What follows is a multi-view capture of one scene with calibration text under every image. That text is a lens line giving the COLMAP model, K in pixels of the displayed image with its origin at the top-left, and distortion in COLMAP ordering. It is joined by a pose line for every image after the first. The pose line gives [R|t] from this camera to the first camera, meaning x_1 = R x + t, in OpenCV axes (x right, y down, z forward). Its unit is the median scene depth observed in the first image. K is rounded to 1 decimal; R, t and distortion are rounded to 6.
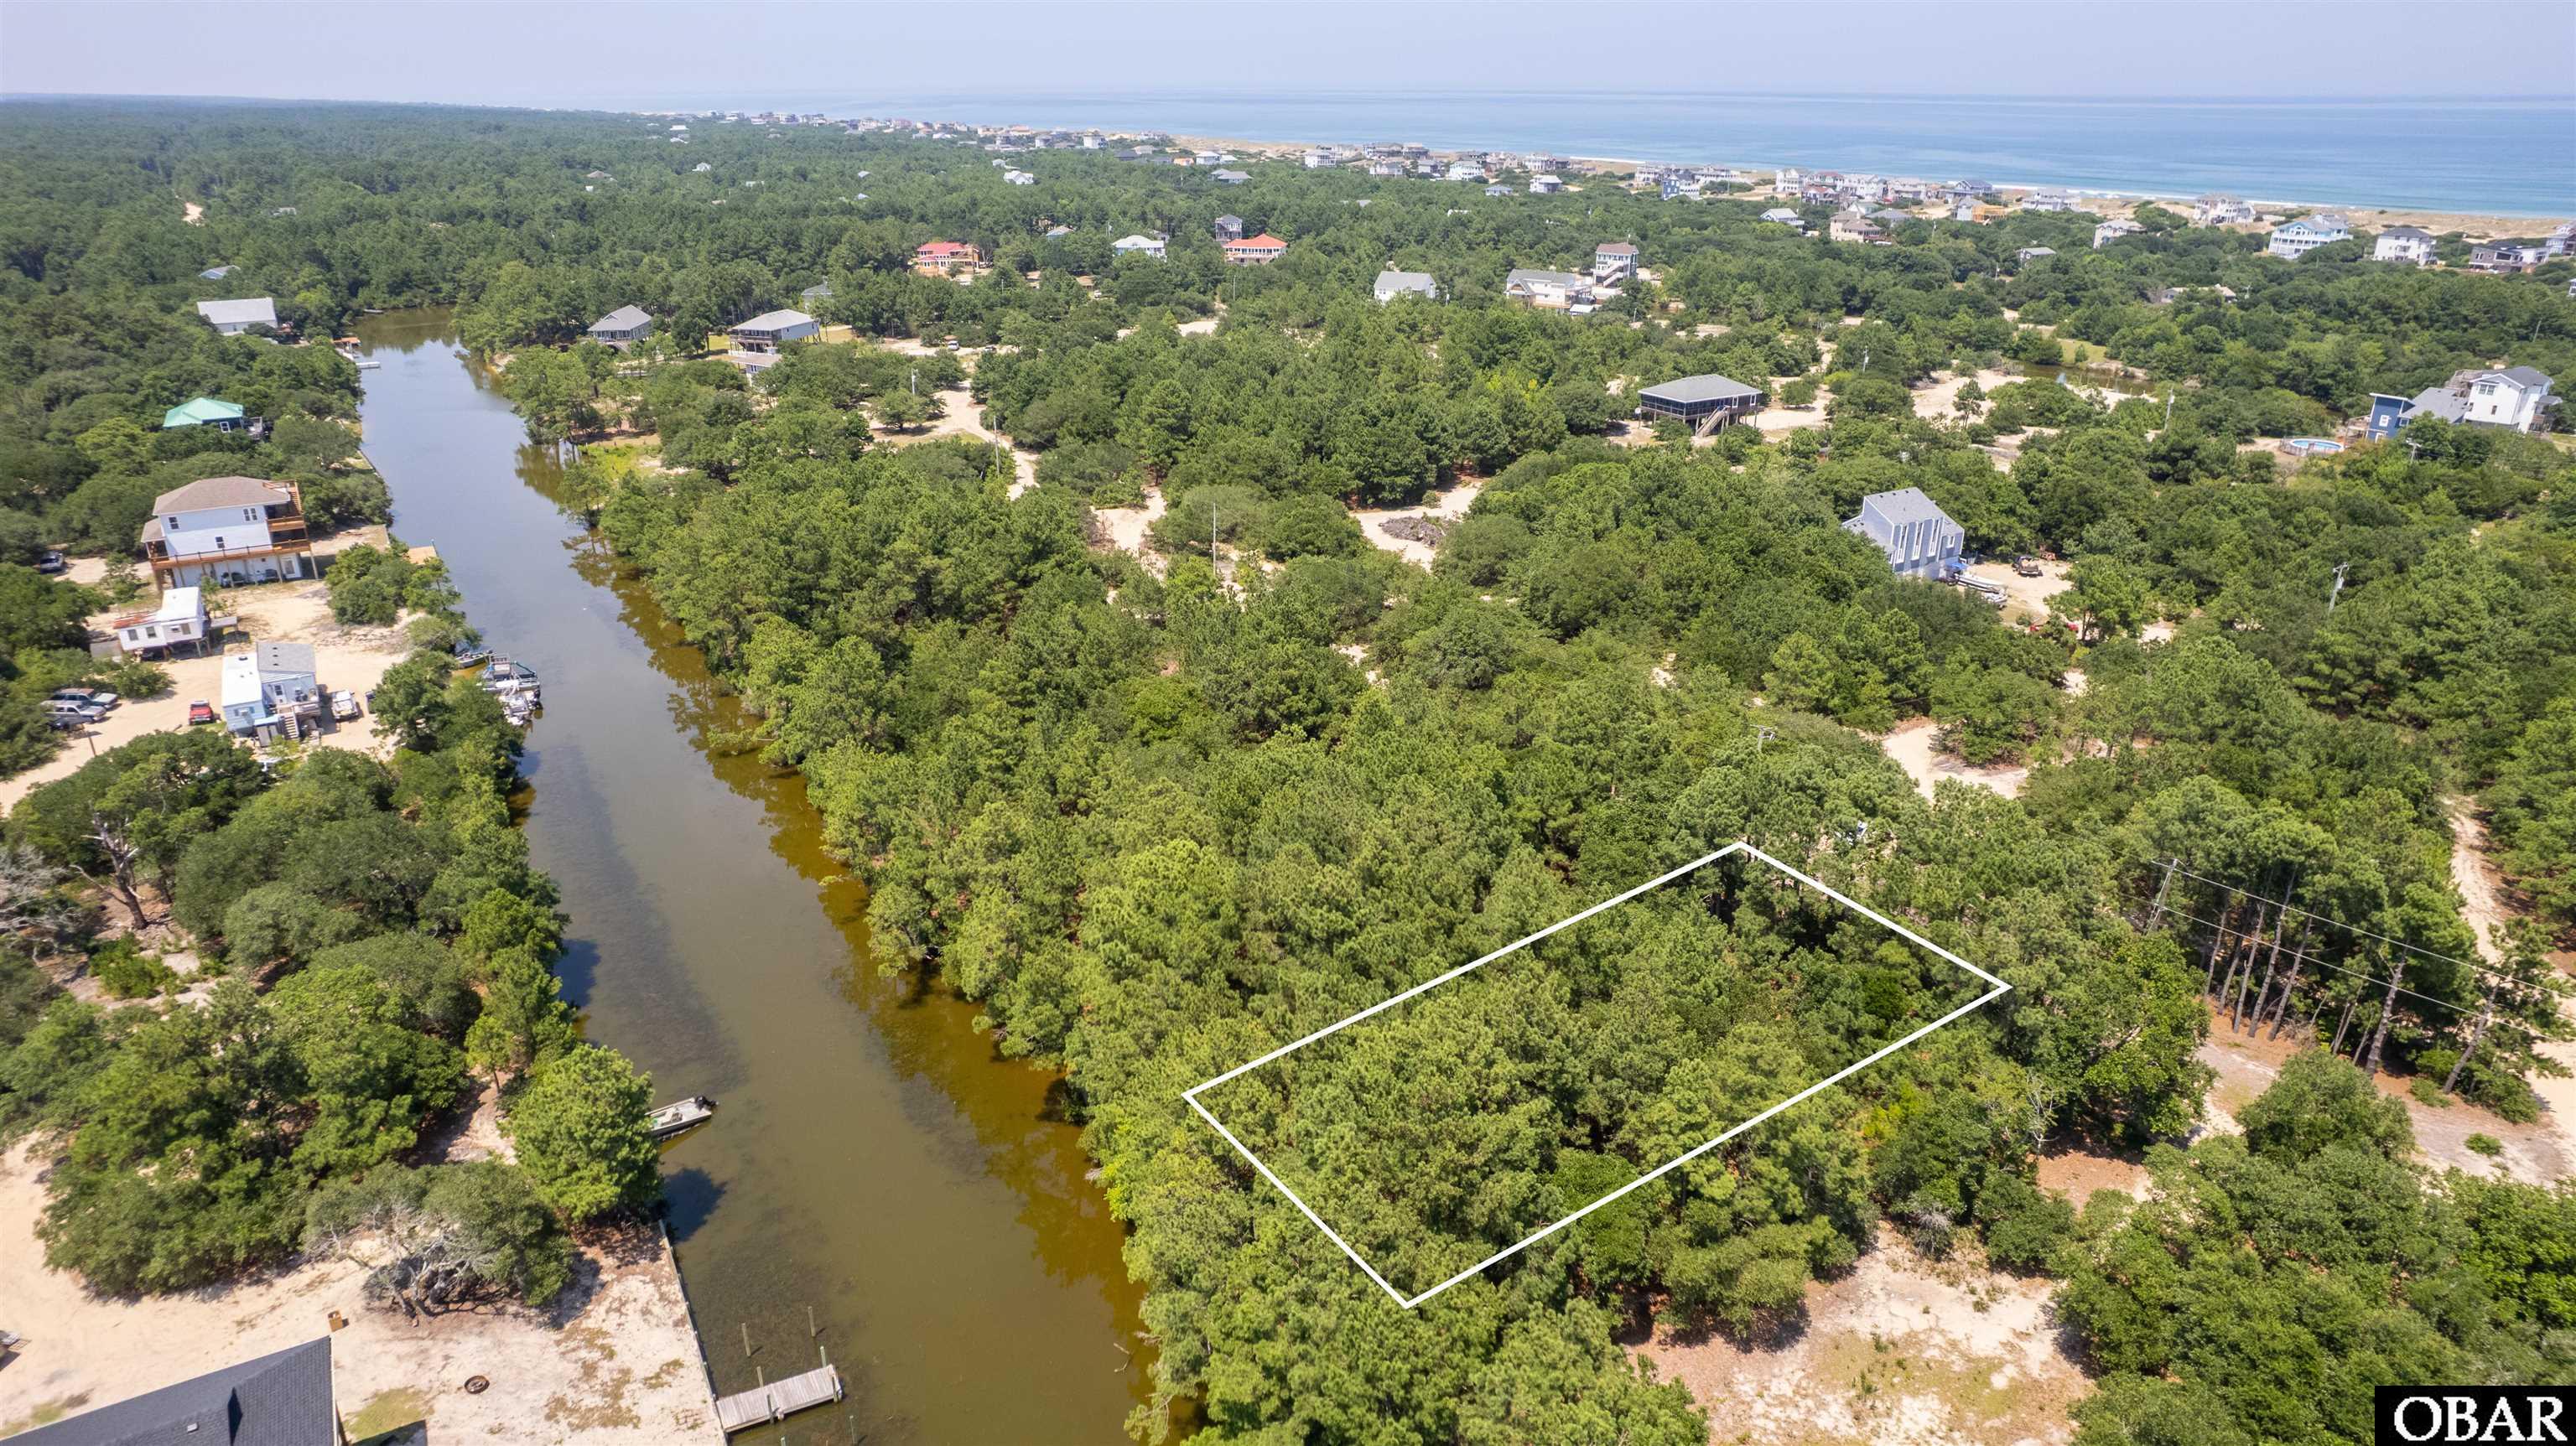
lens RADIAL K [[1645.3, 0, 1283.6], [0, 1645.3, 708.9], [0, 0, 1]] dist [-0.079528, 0.069639]
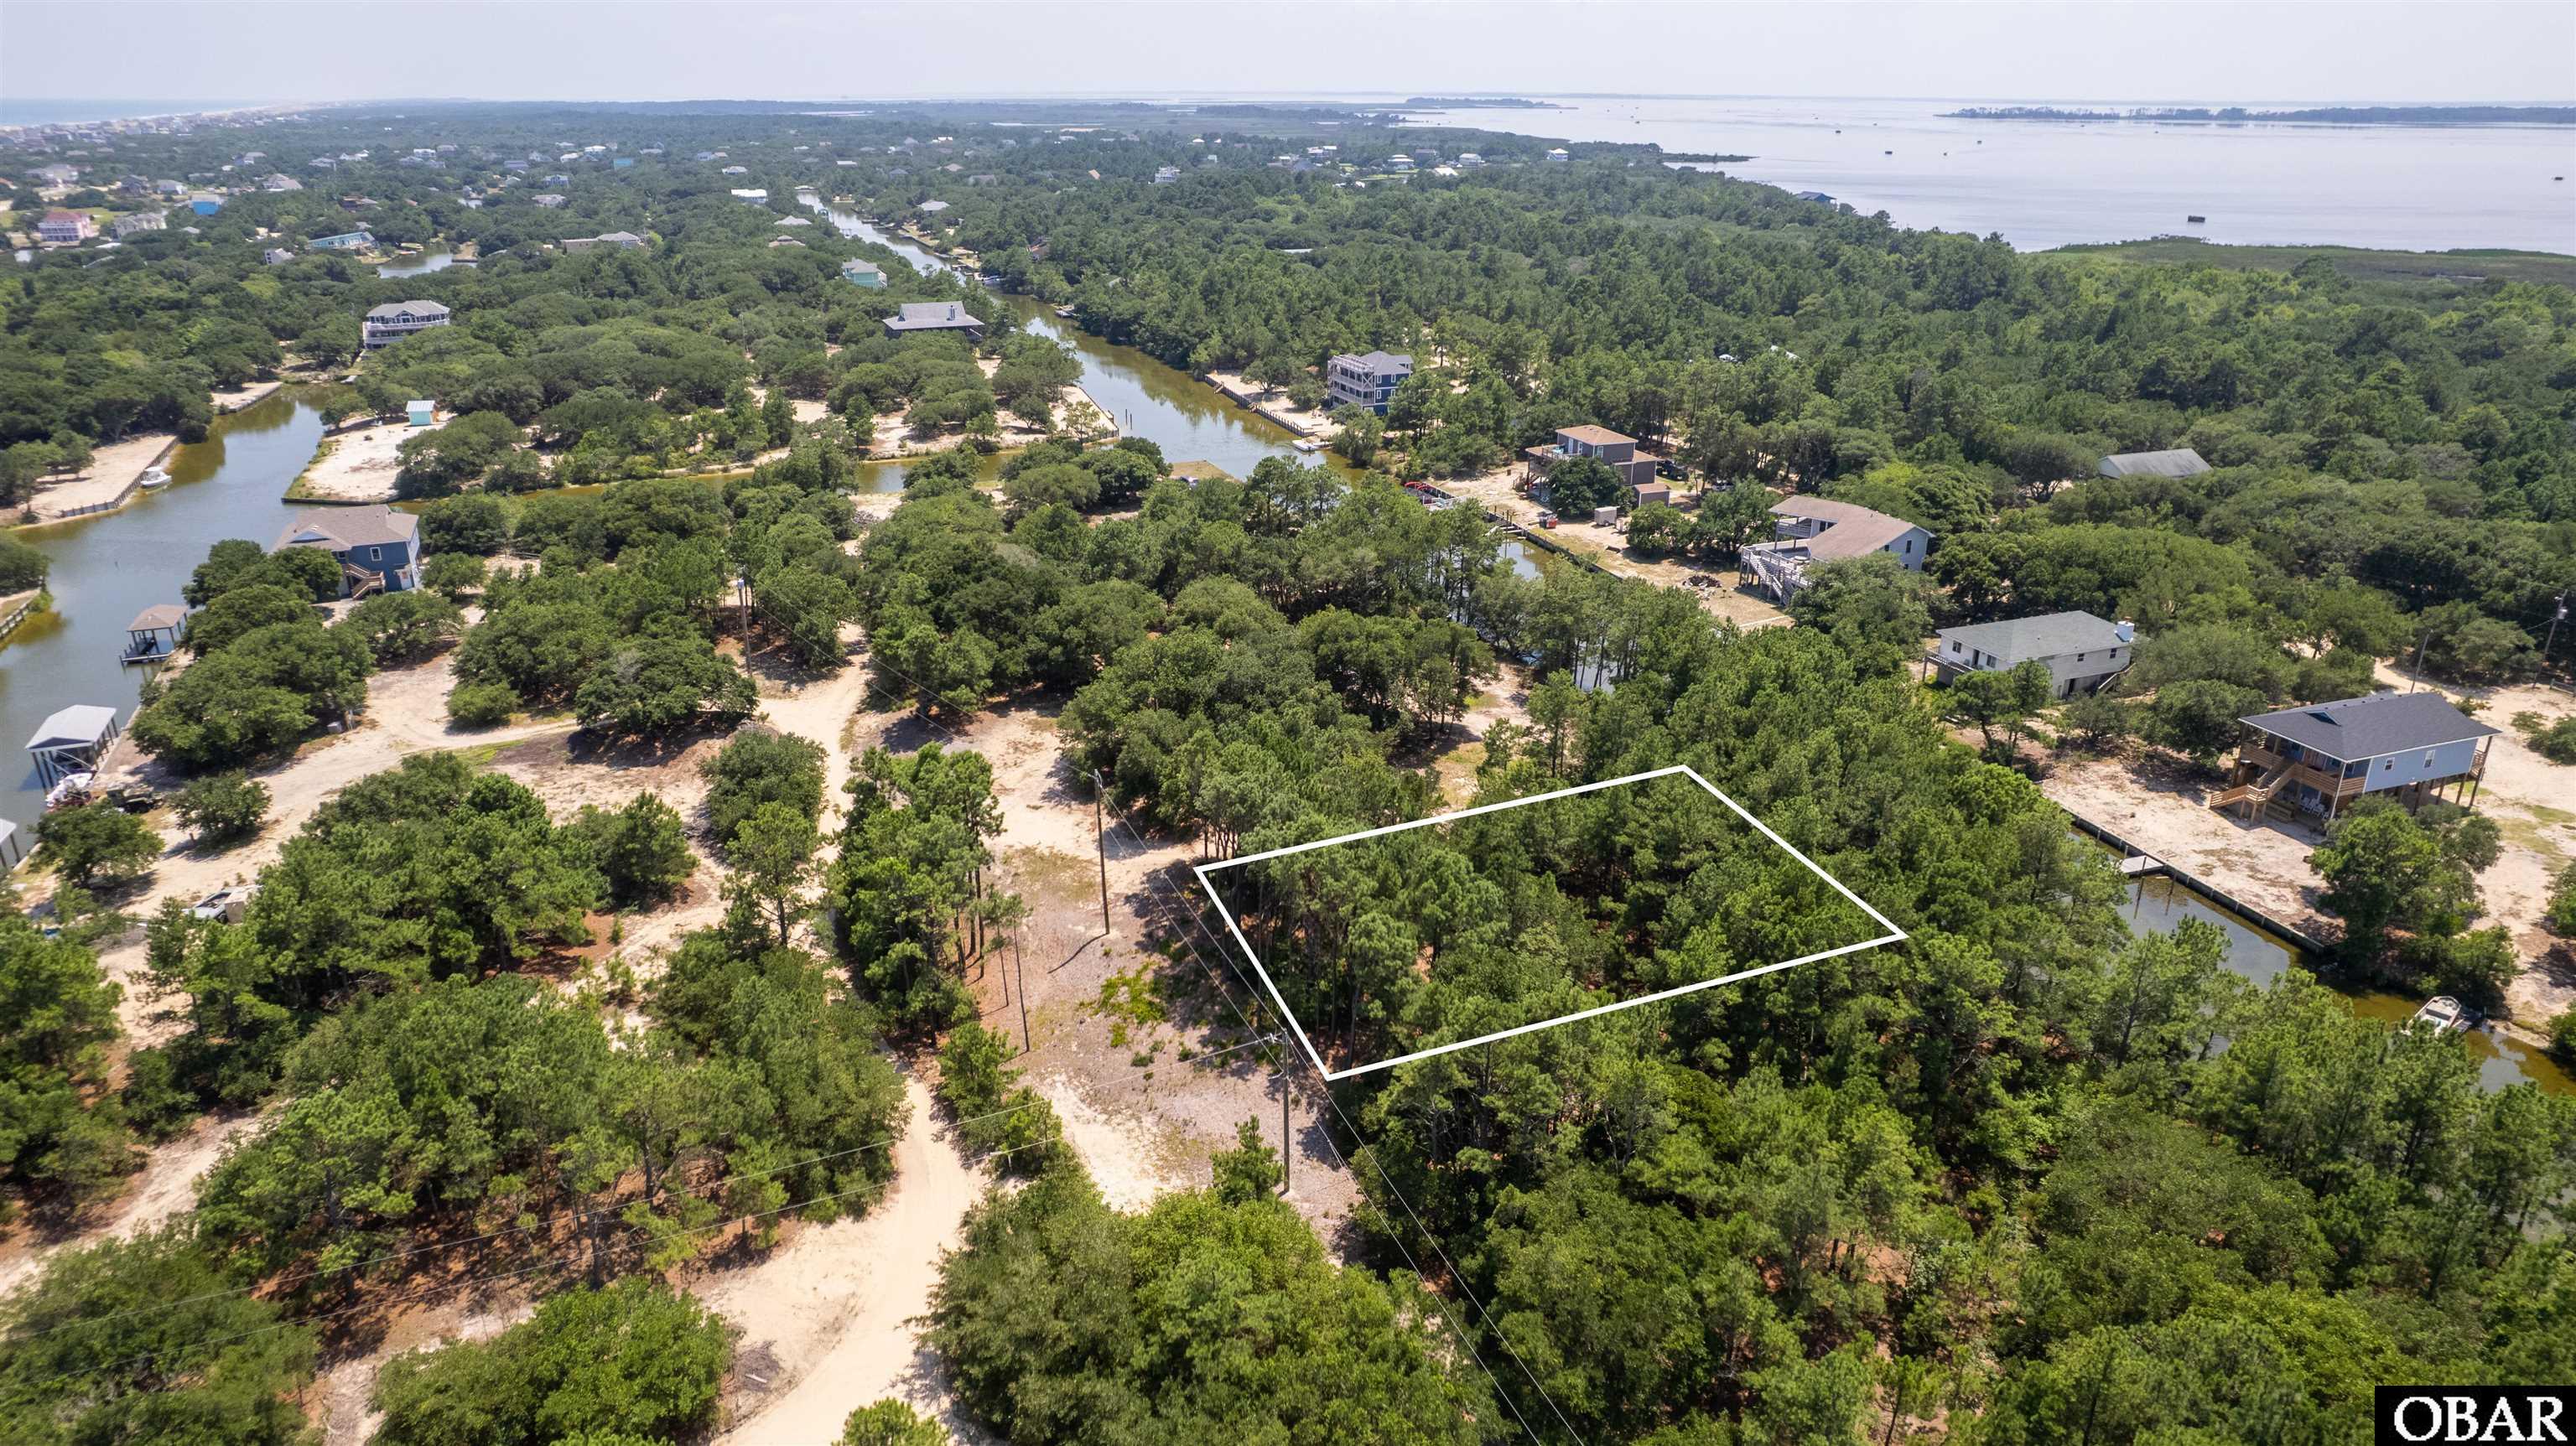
lens RADIAL K [[1645.3, 0, 1295.4], [0, 1645.3, 747.5], [0, 0, 1]] dist [-0.079528, 0.069639]
pose [[-0.987061, -0.060052, 0.148676, 0.061270], [0.057871, 0.731308, 0.679587, -0.173745], [-0.149539, 0.679398, -0.718371, 0.450550]]
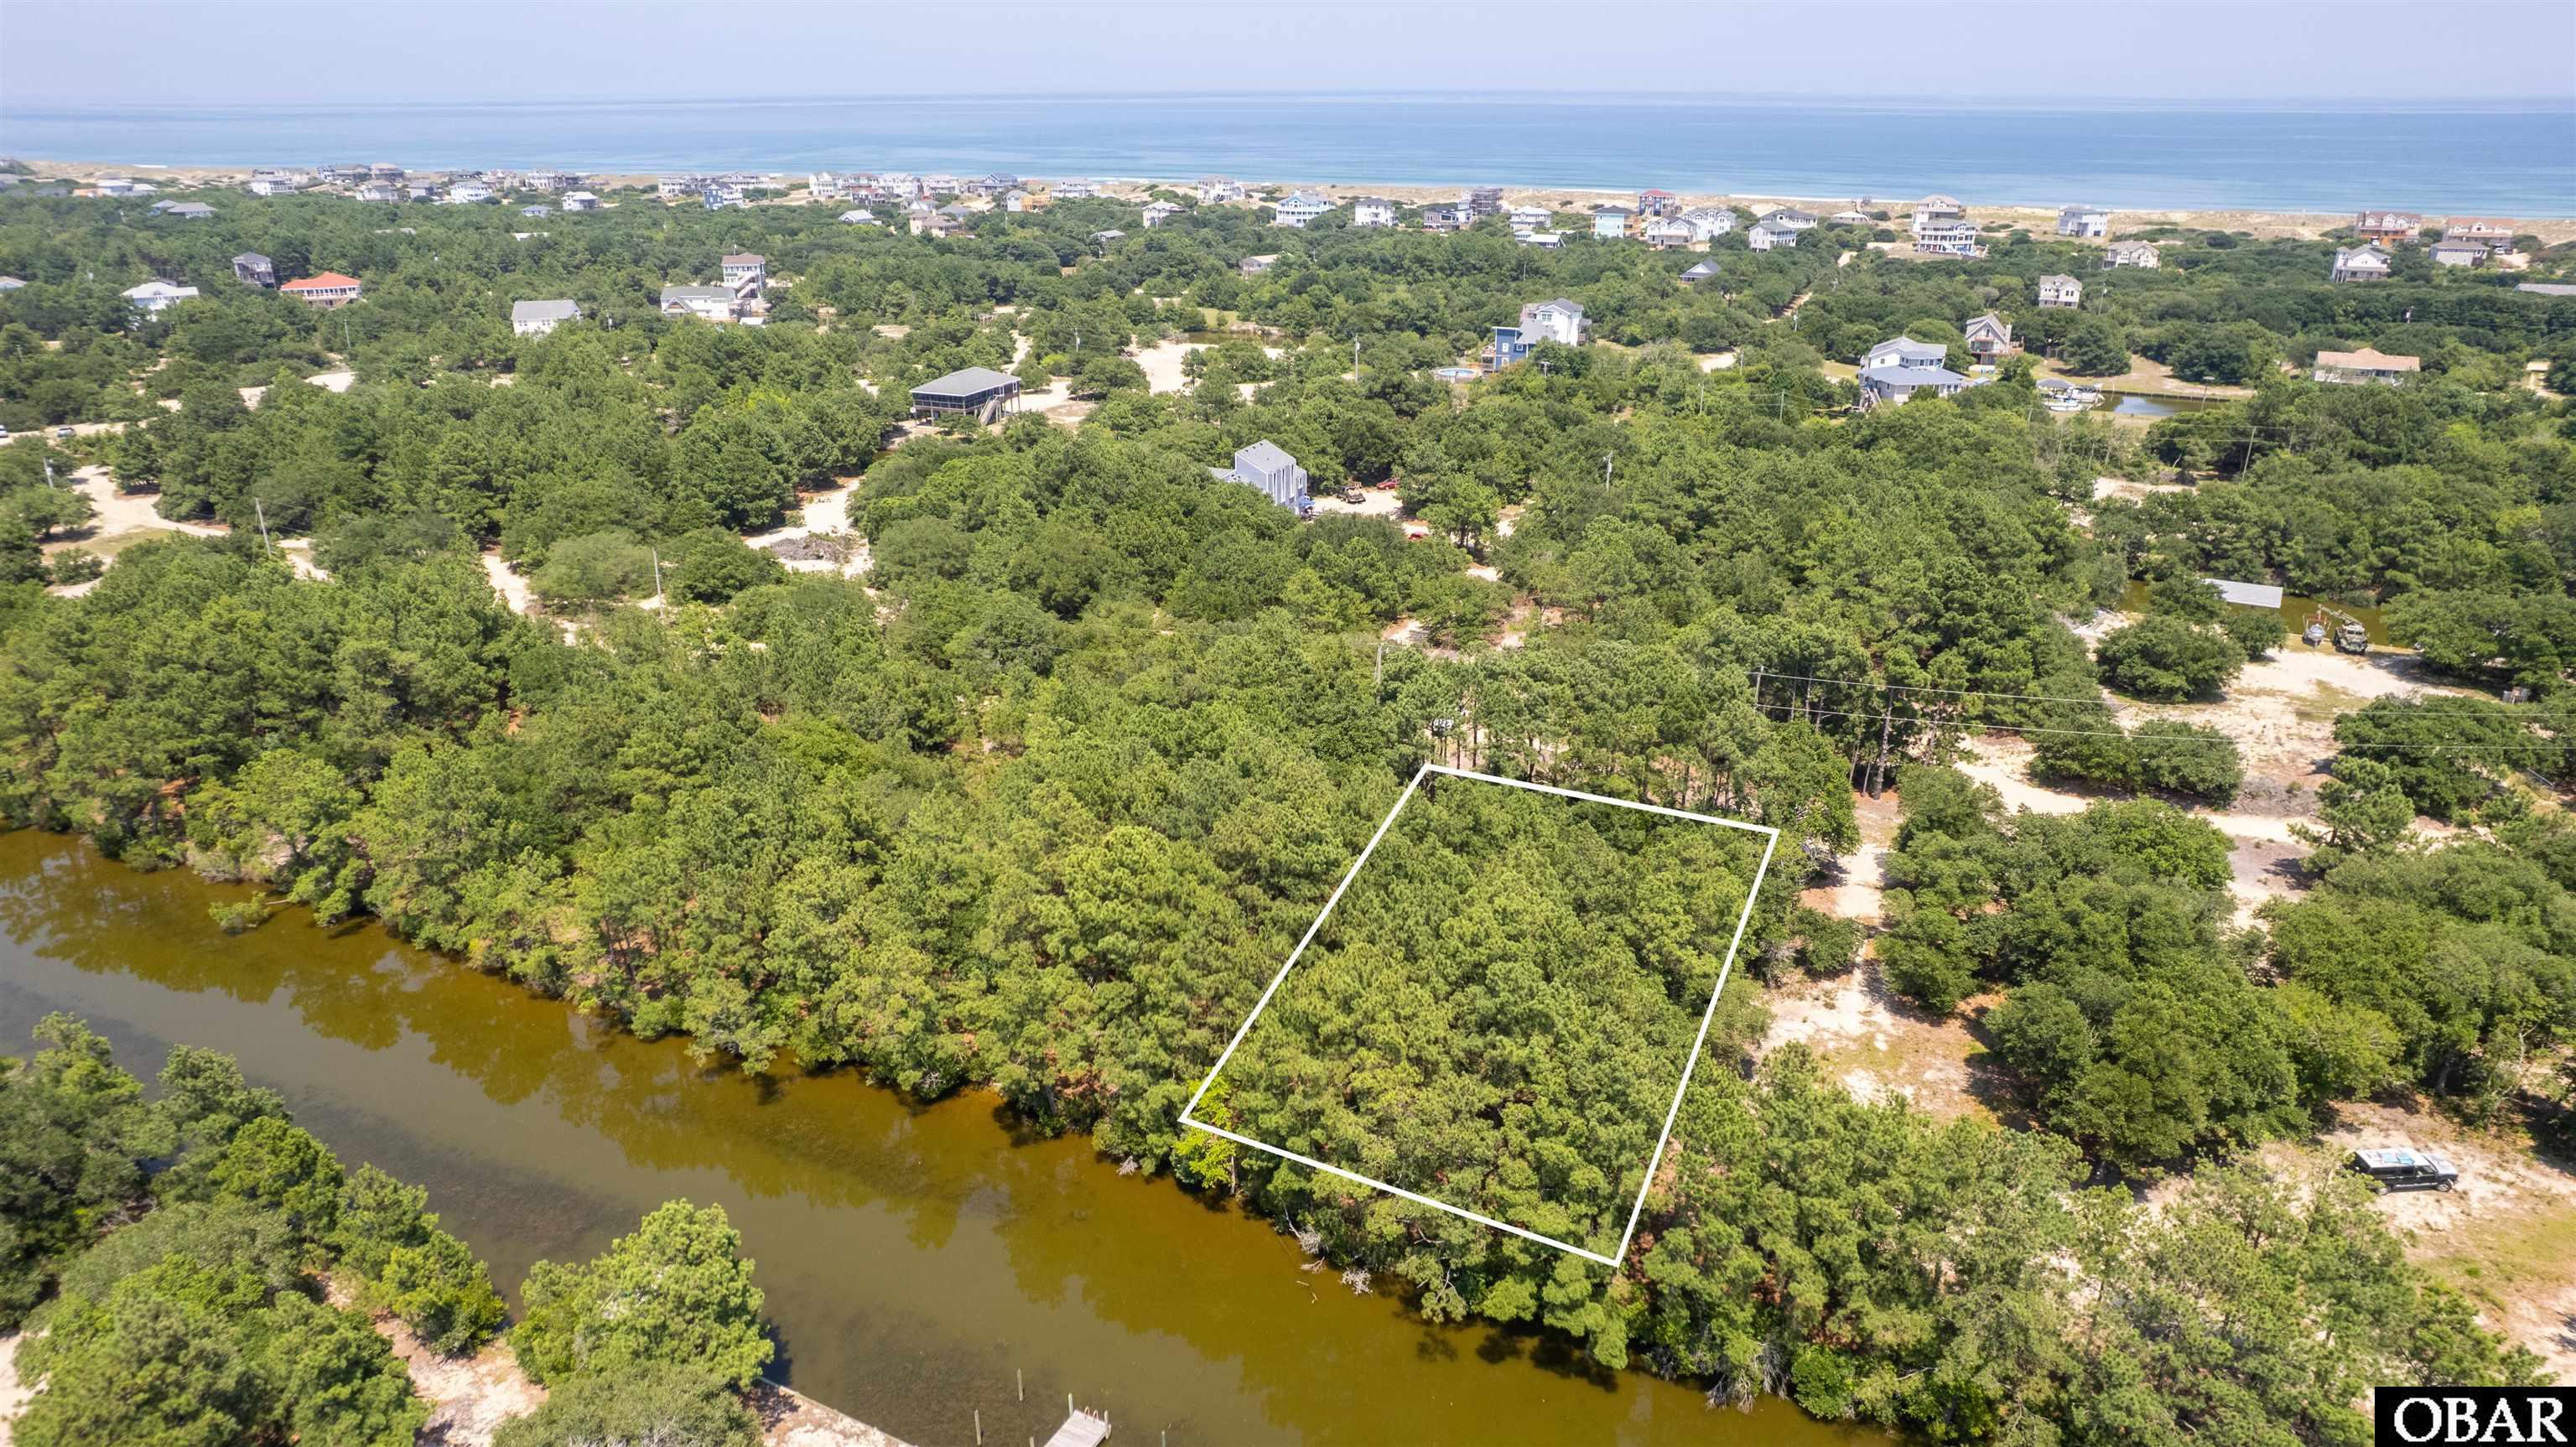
lens RADIAL K [[1645.4, 0, 1280.6], [0, 1645.4, 716.5], [0, 0, 1]] dist [-0.079528, 0.069639]
pose [[0.826265, -0.205205, 0.524574, -0.122377], [0.204393, 0.977033, 0.060257, -0.007243], [-0.524891, 0.057431, 0.849230, 0.016977]]
